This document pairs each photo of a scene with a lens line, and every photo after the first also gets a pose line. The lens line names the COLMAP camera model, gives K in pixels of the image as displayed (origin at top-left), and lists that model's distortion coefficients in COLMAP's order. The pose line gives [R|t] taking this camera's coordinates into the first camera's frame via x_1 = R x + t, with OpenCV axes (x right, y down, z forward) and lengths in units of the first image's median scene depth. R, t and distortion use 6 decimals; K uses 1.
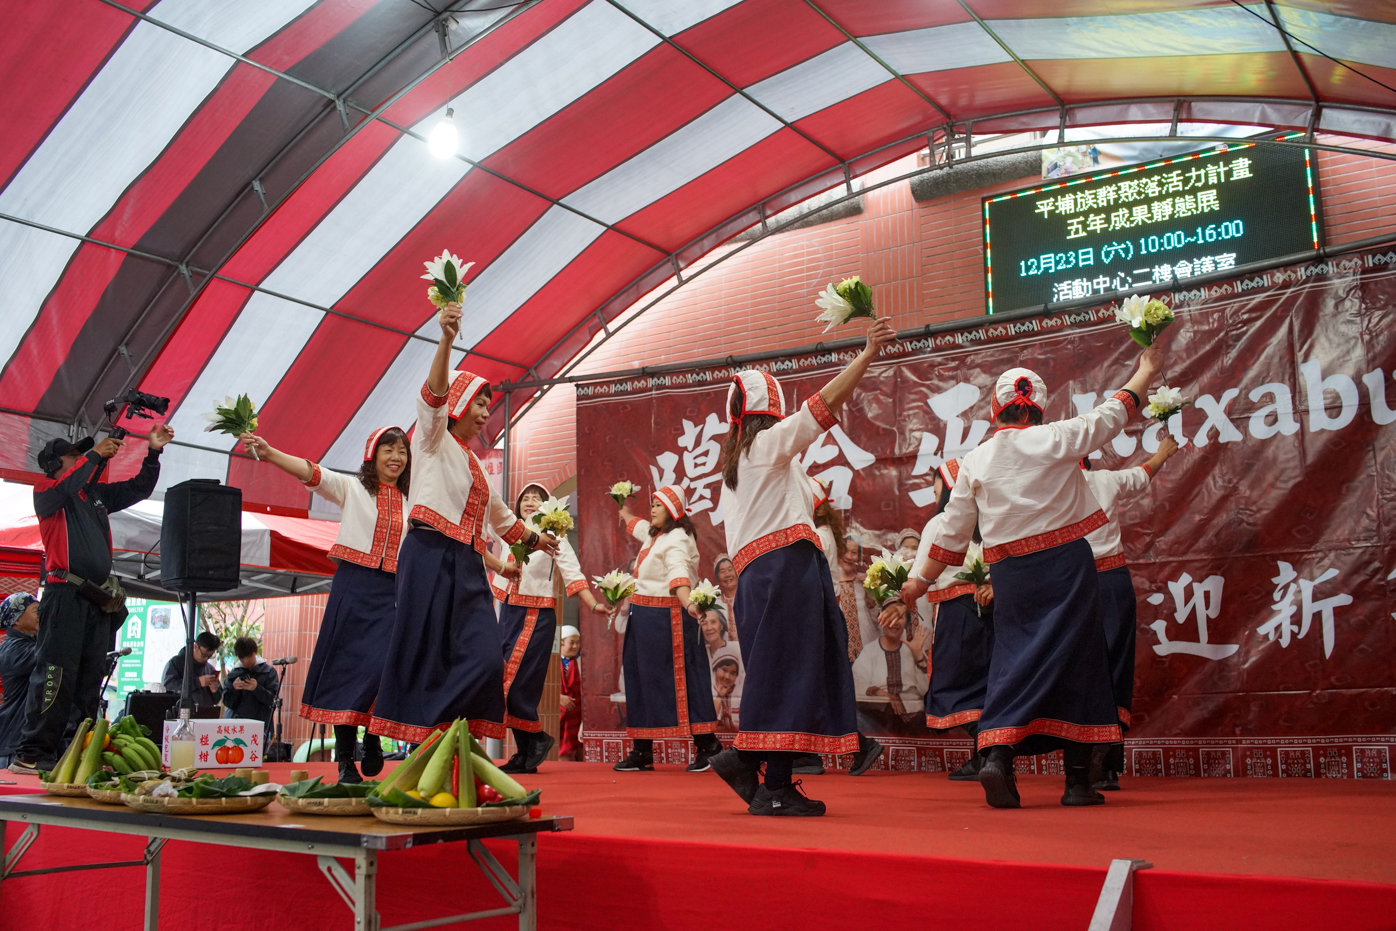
lens RADIAL K [[1285.2, 0, 698.0], [0, 1285.2, 465.5], [0, 0, 1]] dist [-0.061276, -0.079727]
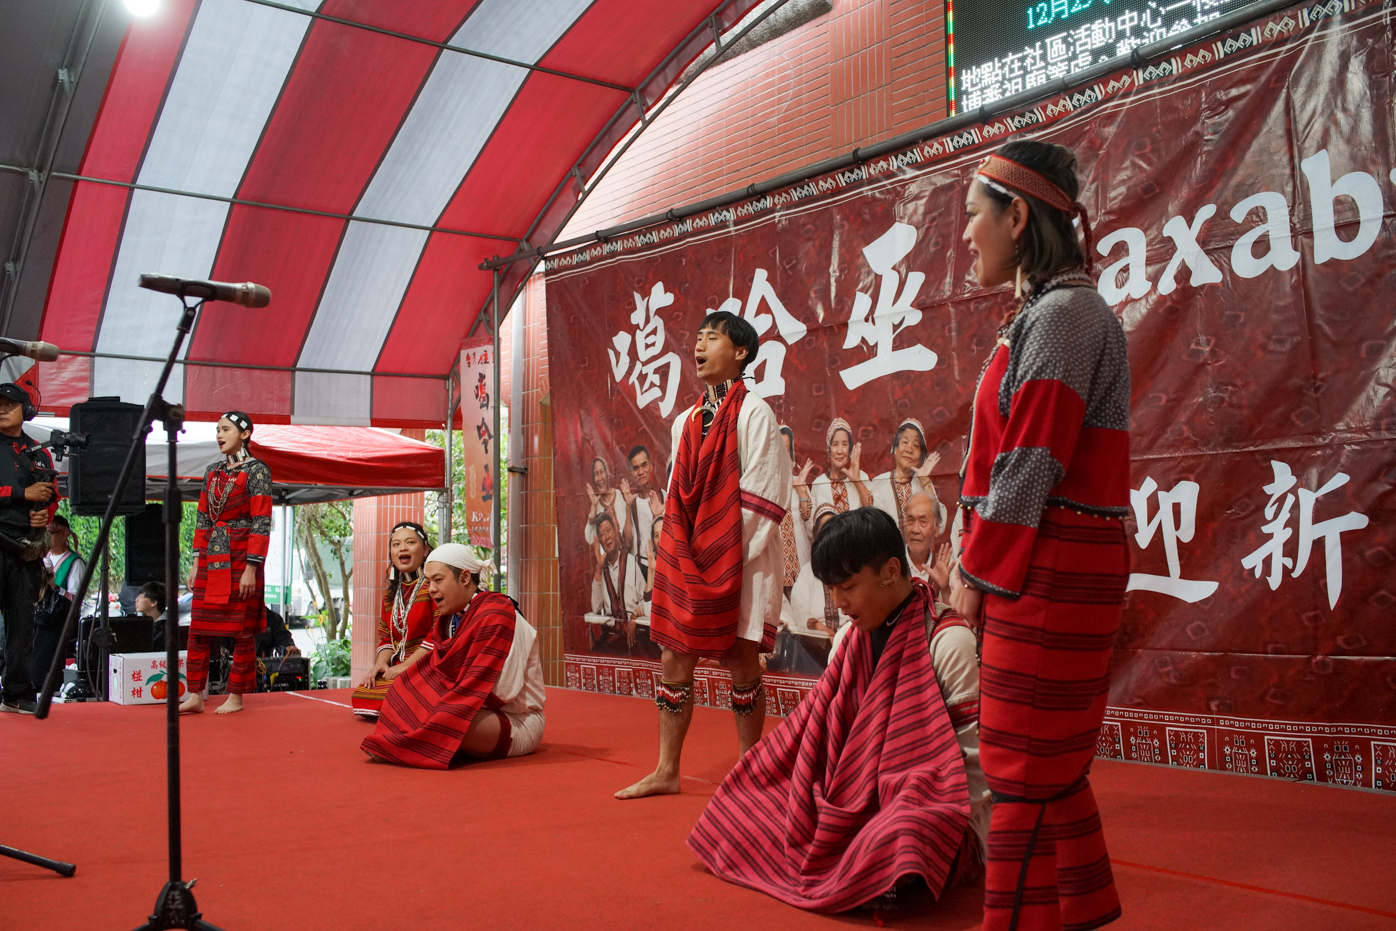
lens RADIAL K [[1285.2, 0, 698.0], [0, 1285.2, 465.5], [0, 0, 1]] dist [-0.061276, -0.079727]
pose [[0.963664, -0.039456, -0.264186, 0.288538], [0.070338, 0.991607, 0.108477, -0.013199], [0.257689, -0.123118, 0.958352, 0.233948]]
